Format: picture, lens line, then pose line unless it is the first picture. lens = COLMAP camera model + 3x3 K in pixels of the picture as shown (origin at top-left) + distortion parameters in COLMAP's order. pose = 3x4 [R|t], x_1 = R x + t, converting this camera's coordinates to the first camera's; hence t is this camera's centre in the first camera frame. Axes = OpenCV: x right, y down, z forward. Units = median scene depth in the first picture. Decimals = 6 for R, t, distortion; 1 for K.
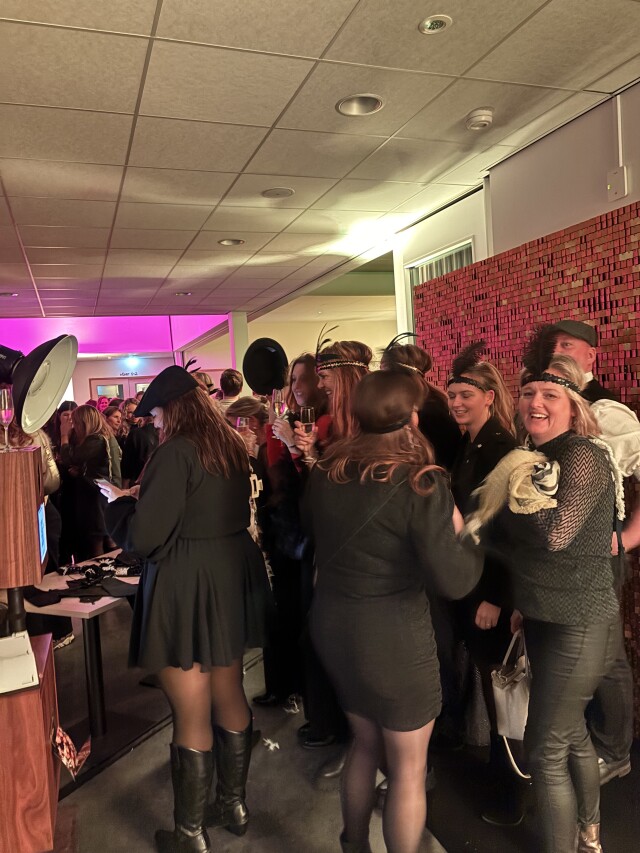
lens RADIAL K [[655.3, 0, 320.0], [0, 655.3, 426.5], [0, 0, 1]] dist [-0.000688, -0.000205]
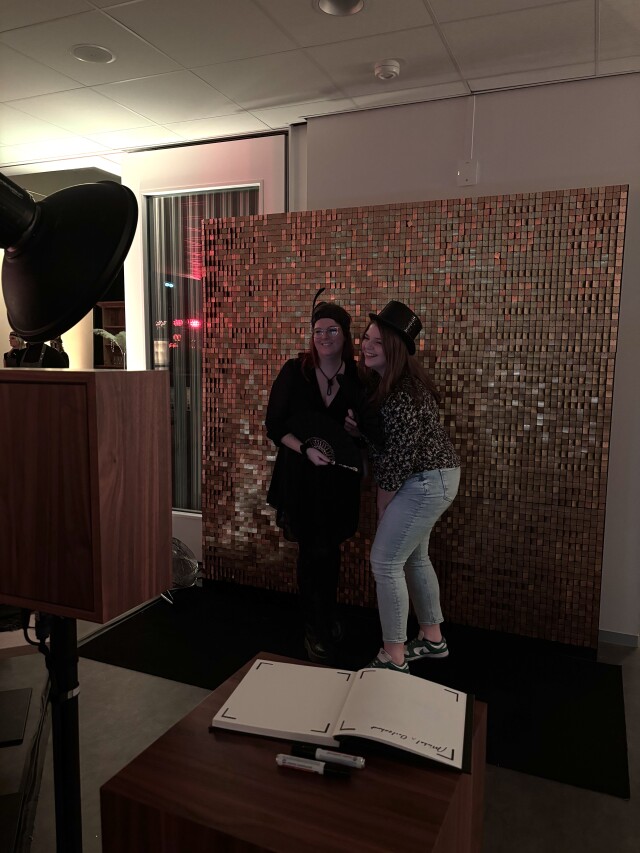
lens RADIAL K [[655.3, 0, 320.0], [0, 655.3, 426.5], [0, 0, 1]] dist [-0.000688, -0.000205]
pose [[0.685205, -0.013756, 0.728221, -0.443333], [-0.020055, 0.999086, 0.037743, 0.035843], [-0.728074, -0.040466, 0.684303, 0.277572]]
